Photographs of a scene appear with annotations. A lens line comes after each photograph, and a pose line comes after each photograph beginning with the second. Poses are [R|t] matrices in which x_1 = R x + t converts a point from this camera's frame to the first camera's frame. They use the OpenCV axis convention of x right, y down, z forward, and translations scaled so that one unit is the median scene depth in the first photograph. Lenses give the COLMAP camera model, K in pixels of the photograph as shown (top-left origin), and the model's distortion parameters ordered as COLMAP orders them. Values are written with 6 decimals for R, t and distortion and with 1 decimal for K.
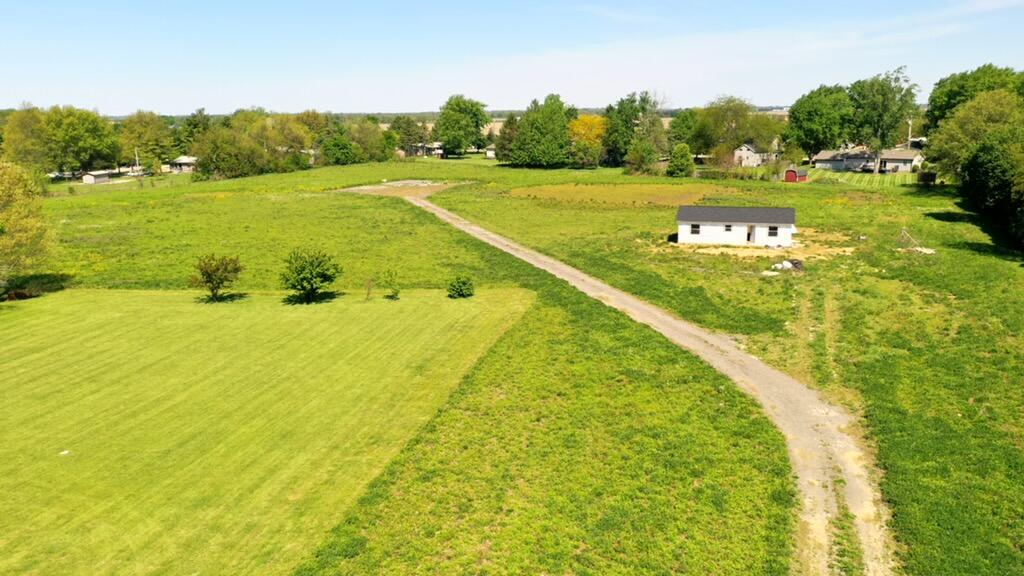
lens RADIAL K [[804.9, 0, 509.2], [0, 804.9, 287.4], [0, 0, 1]] dist [-0.011420, 0.007095]
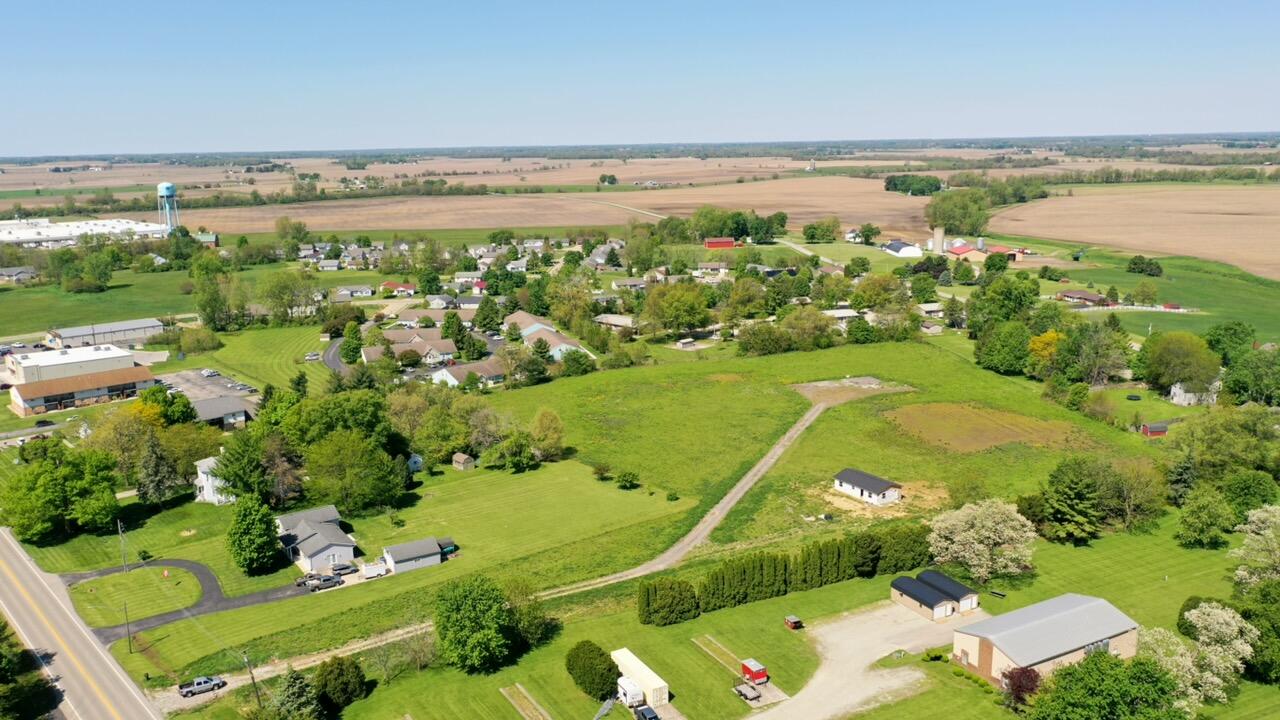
lens RADIAL K [[1011.8, 0, 636.6], [0, 1011.8, 337.7], [0, 0, 1]] dist [-0.003934, -0.002096]
pose [[0.762926, 0.121417, -0.634982, 0.701178], [-0.128055, 0.991126, 0.035660, -0.229312], [0.633677, 0.054107, 0.771703, -0.594615]]
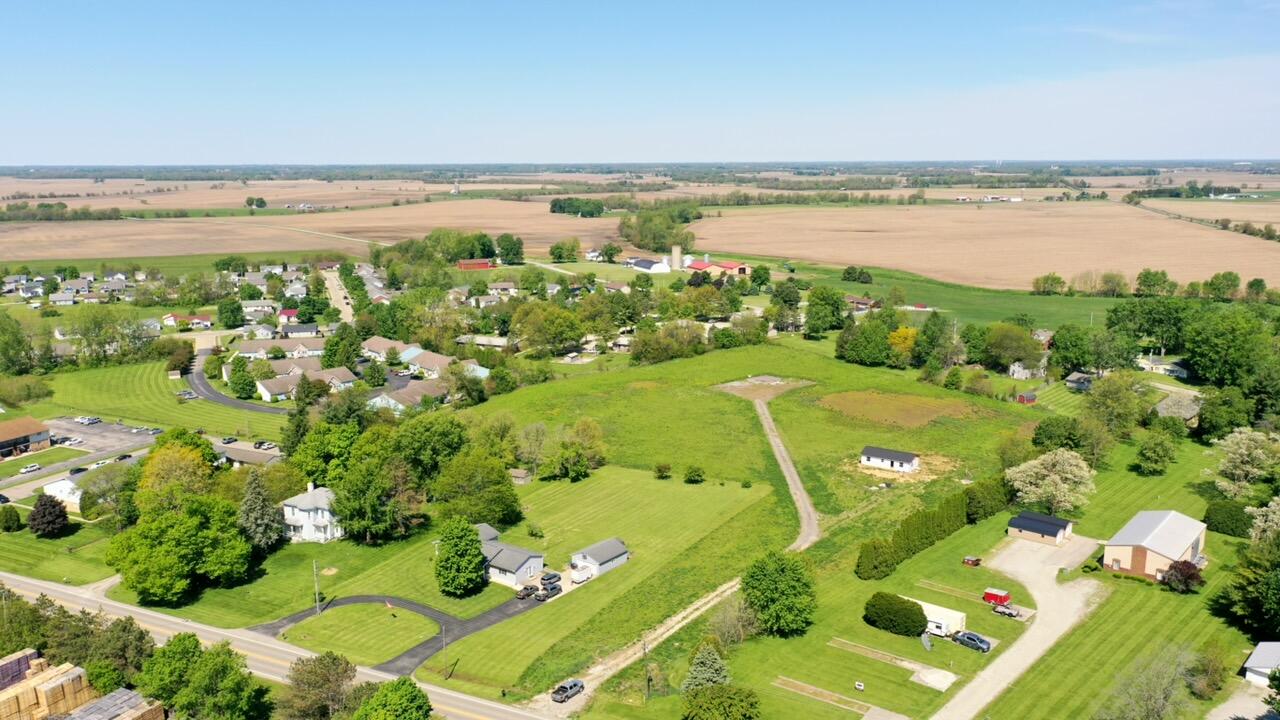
lens RADIAL K [[1011.8, 0, 636.6], [0, 1011.8, 337.7], [0, 0, 1]] dist [-0.003934, -0.002096]
pose [[0.949679, 0.062824, -0.306860, 0.243512], [-0.074223, 0.996913, -0.025608, -0.151369], [0.304304, 0.047095, 0.951410, -0.967572]]
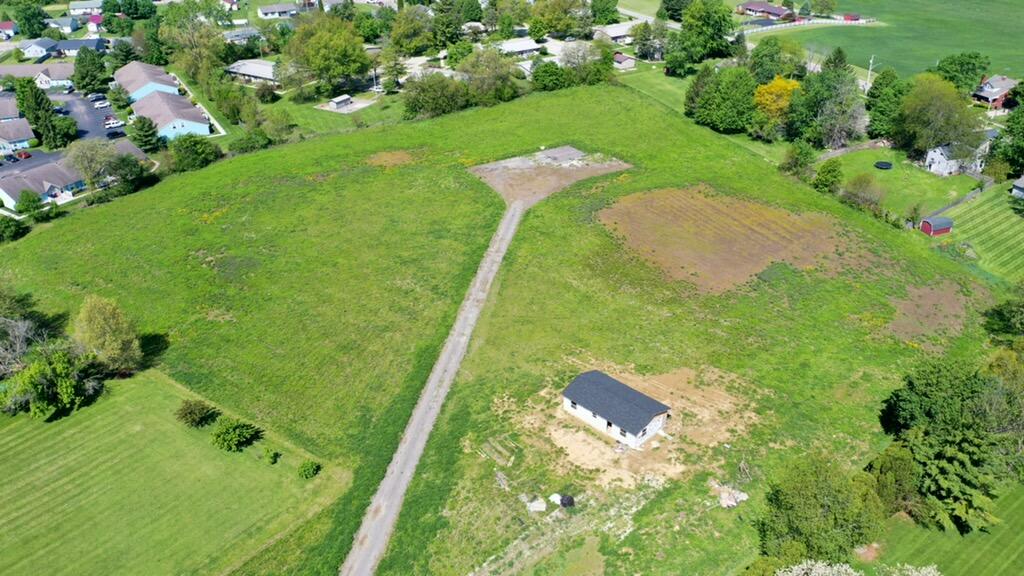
lens RADIAL K [[804.9, 0, 509.2], [0, 804.9, 287.4], [0, 0, 1]] dist [-0.011420, 0.007095]
pose [[0.885454, 0.224464, -0.406925, 0.317873], [-0.089044, 0.941341, 0.325496, -0.330597], [0.456117, -0.251978, 0.853501, -0.010452]]
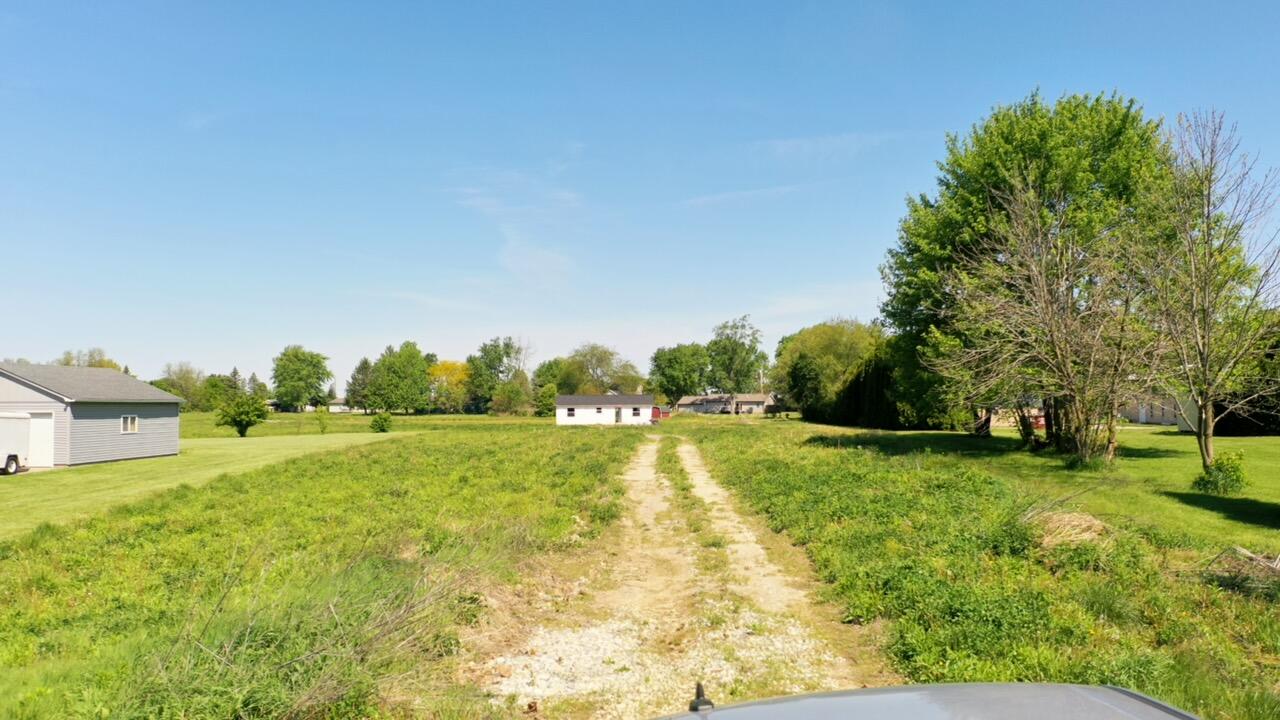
lens RADIAL K [[996.7, 0, 640.0], [0, 996.7, 360.0], [0, 0, 1]] dist [-0.021163, 0.003931]
pose [[0.952447, 0.022673, 0.303860, -0.056213], [0.056824, 0.966517, -0.250232, 0.114568], [-0.299359, 0.255599, 0.919268, -0.182642]]
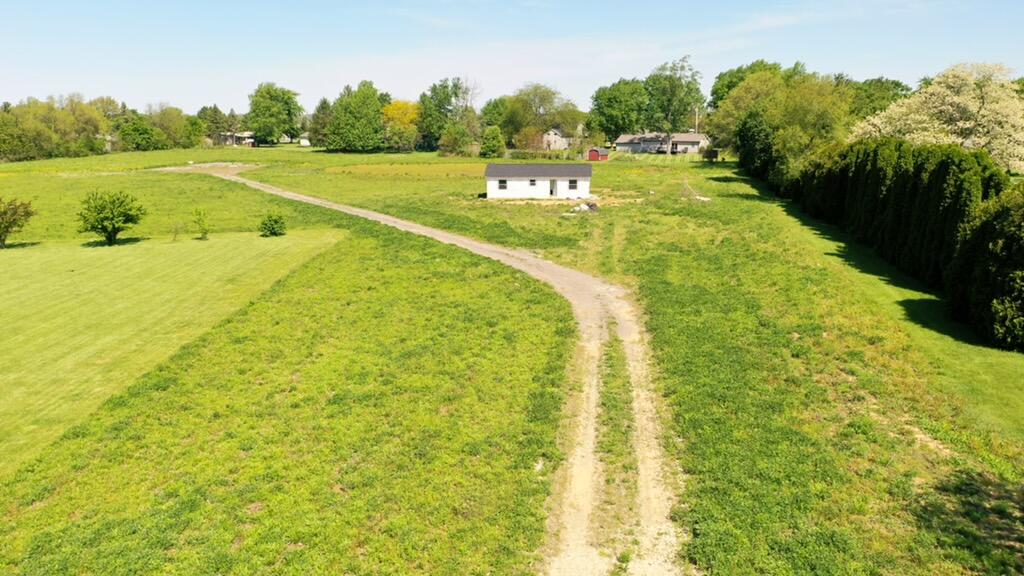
lens RADIAL K [[804.9, 0, 509.2], [0, 804.9, 287.4], [0, 0, 1]] dist [-0.011420, 0.007095]
pose [[0.975705, -0.036197, 0.216075, 0.003323], [0.037549, 0.999292, -0.002154, 0.035222], [-0.215845, 0.010215, 0.976374, -0.018533]]
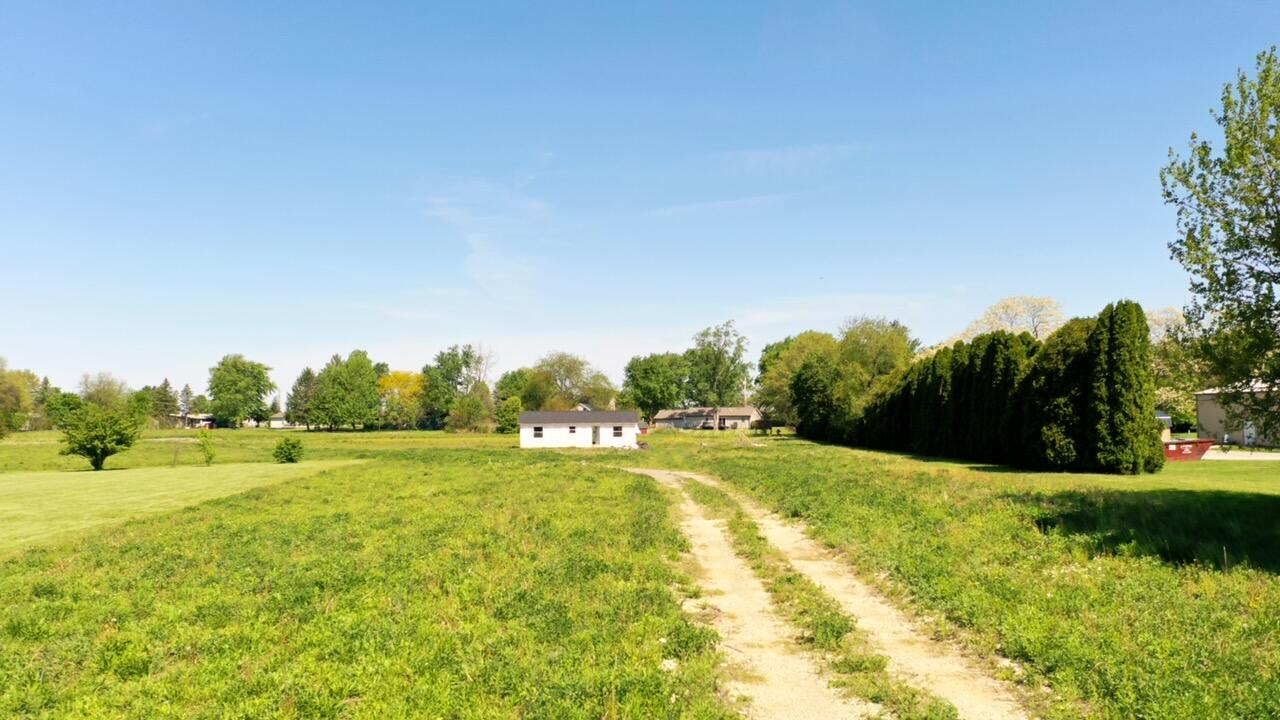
lens RADIAL K [[996.7, 0, 640.0], [0, 996.7, 360.0], [0, 0, 1]] dist [-0.021163, 0.003931]
pose [[0.941183, 0.026926, 0.336824, -0.026389], [0.065326, 0.963515, -0.259562, 0.082936], [-0.331524, 0.266298, 0.905084, -0.057731]]
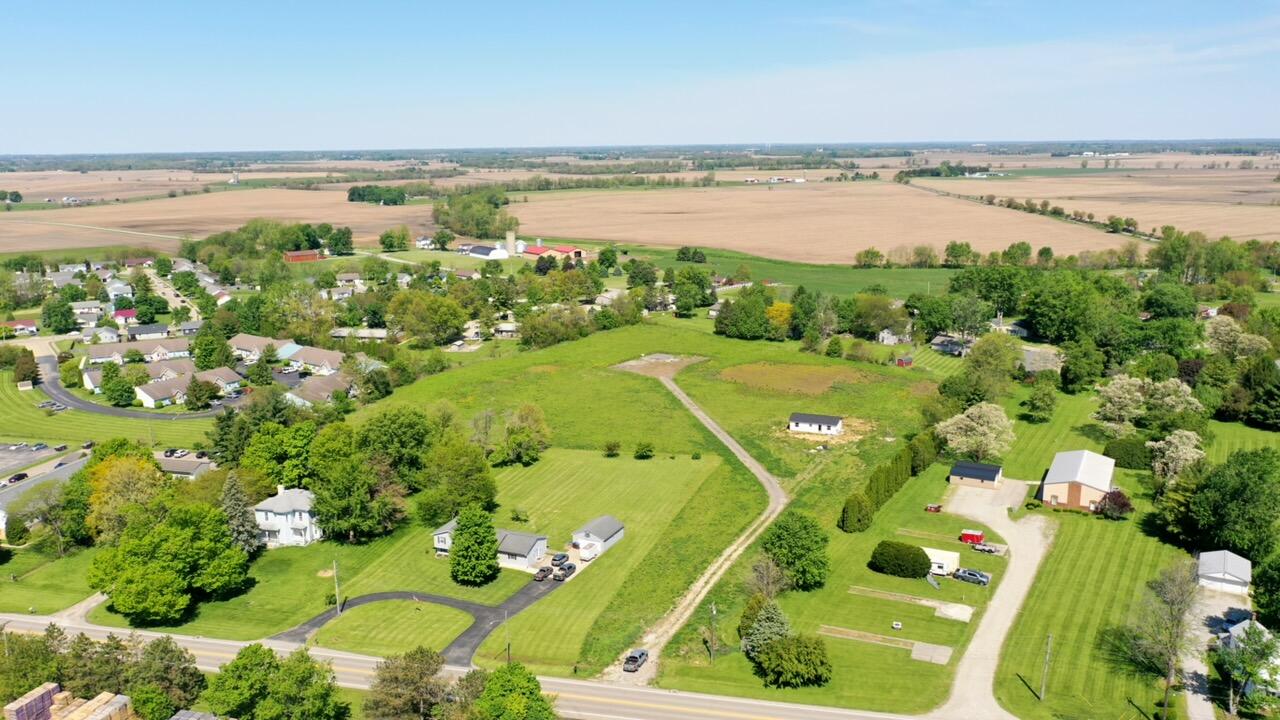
lens RADIAL K [[1006.1, 0, 636.5], [0, 1006.1, 359.3], [0, 0, 1]] dist [-0.011420, 0.007095]
pose [[0.994727, 0.023068, -0.099934, 0.030940], [-0.023195, 0.999731, -0.000110, -0.133546], [0.099904, 0.002428, 0.994994, -1.027374]]
